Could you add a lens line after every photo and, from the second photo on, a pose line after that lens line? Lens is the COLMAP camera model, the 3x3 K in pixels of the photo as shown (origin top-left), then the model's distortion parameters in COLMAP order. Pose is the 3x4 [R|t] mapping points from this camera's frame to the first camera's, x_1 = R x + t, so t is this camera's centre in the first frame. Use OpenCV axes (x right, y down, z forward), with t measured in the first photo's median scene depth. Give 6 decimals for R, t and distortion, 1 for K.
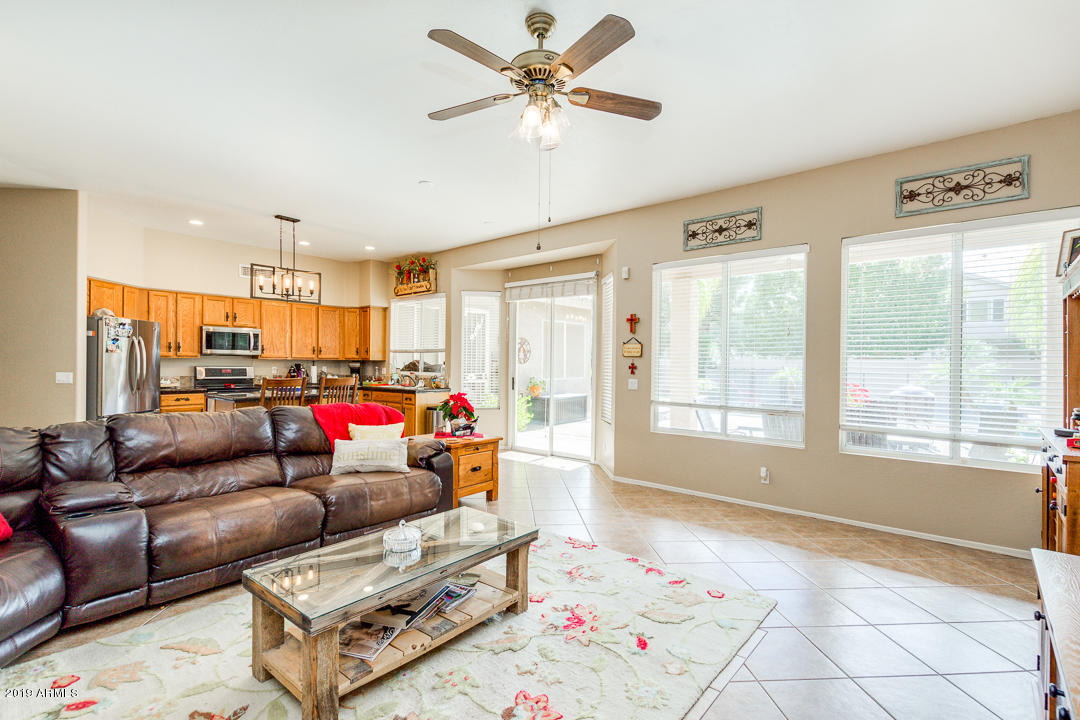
lens RADIAL K [[498.5, 0, 542.9], [0, 498.5, 363.8], [0, 0, 1]] dist [0.001266, -0.000348]
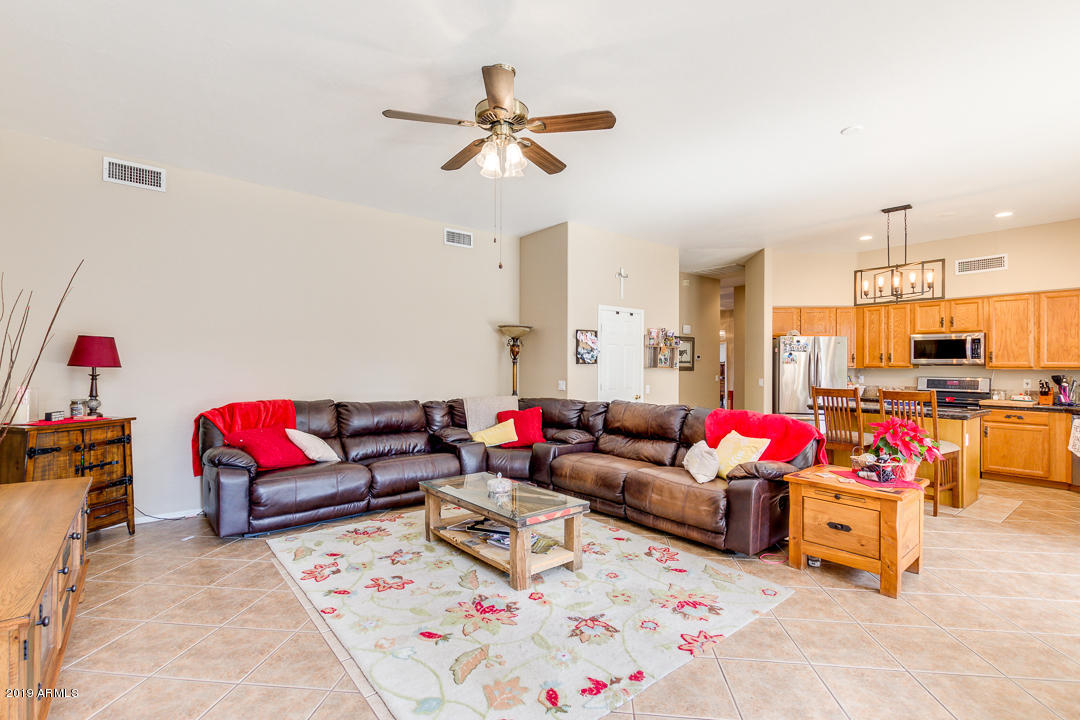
lens RADIAL K [[498.5, 0, 542.6], [0, 498.5, 360.2], [0, 0, 1]] dist [0.001266, -0.000348]
pose [[-0.181178, -0.024445, -0.983146, 0.411929], [-0.011655, 0.999674, -0.022708, 0.003197], [0.983381, 0.007344, -0.181404, 0.488687]]
